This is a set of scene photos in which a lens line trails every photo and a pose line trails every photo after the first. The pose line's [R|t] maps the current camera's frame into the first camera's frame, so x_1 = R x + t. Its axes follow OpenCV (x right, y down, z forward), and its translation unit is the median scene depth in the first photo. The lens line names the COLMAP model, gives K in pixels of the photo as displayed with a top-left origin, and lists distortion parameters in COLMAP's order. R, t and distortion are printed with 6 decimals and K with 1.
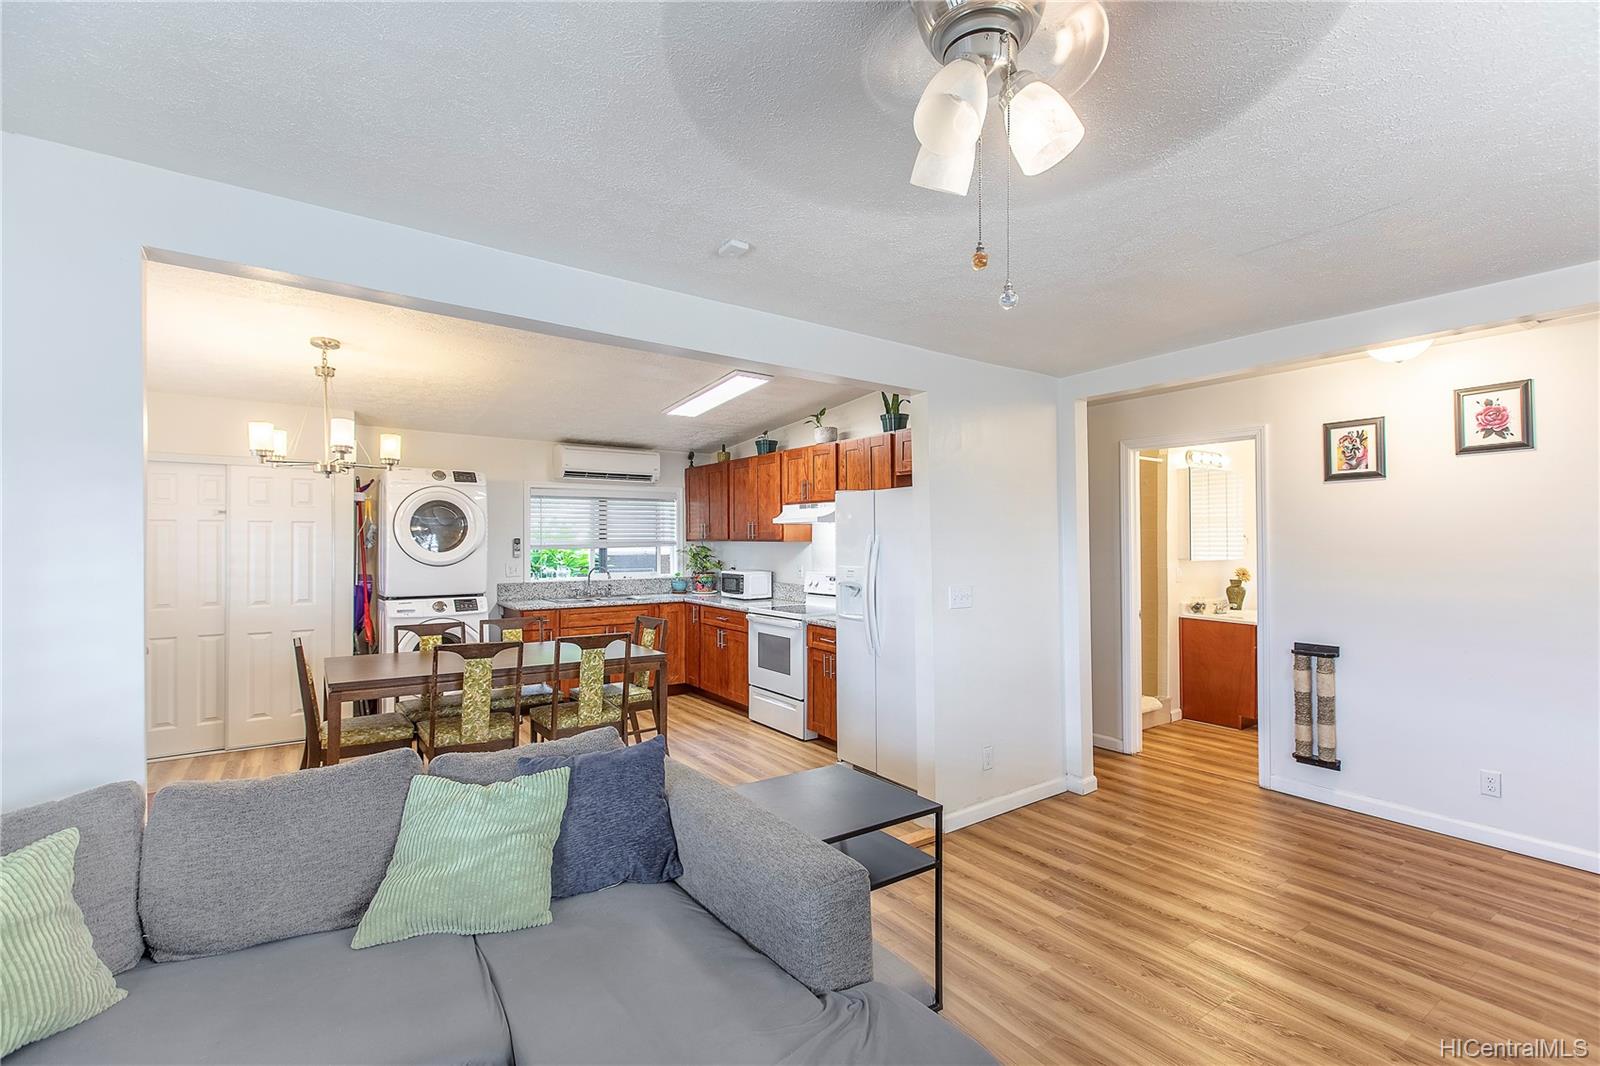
lens RADIAL K [[709.8, 0, 800.0], [0, 709.8, 533.0], [0, 0, 1]] dist [0.003260, -0.000445]
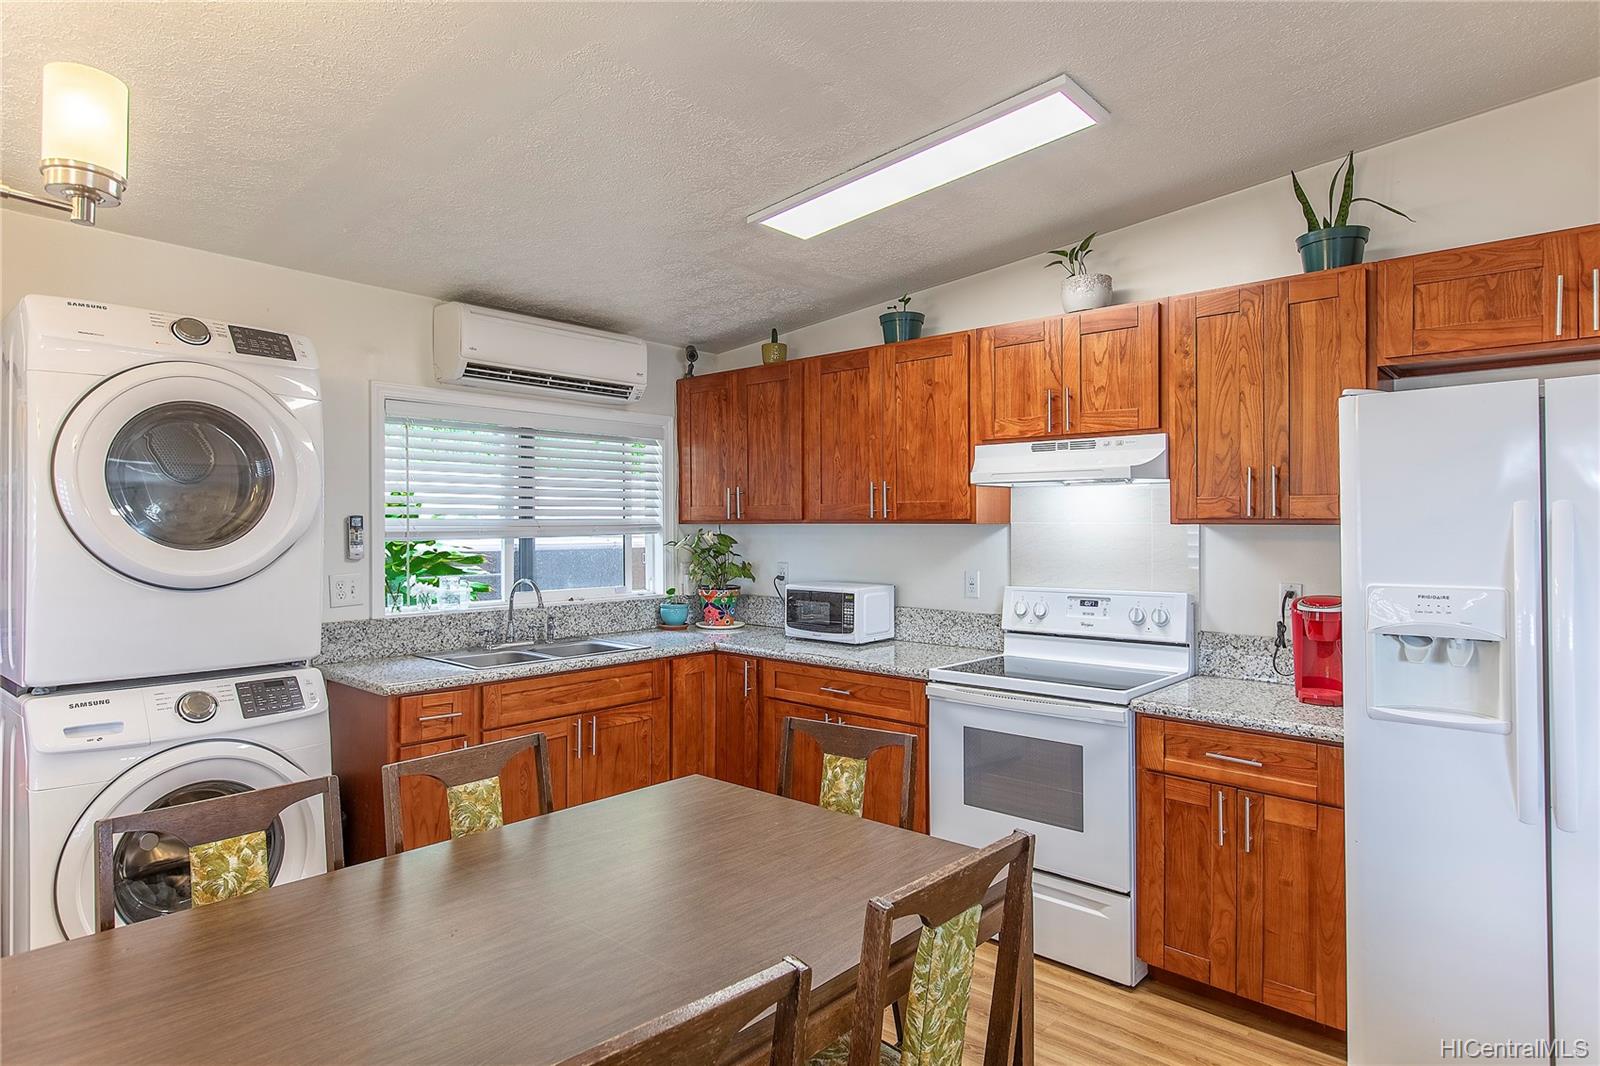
lens RADIAL K [[946.7, 0, 797.1], [0, 946.7, 520.7], [0, 0, 1]] dist [0.000262, -0.001416]
pose [[0.981744, 0.001290, 0.190202, -0.251306], [-0.002011, 0.999992, 0.003596, 0.008339], [-0.190195, -0.003913, 0.981738, 0.401036]]
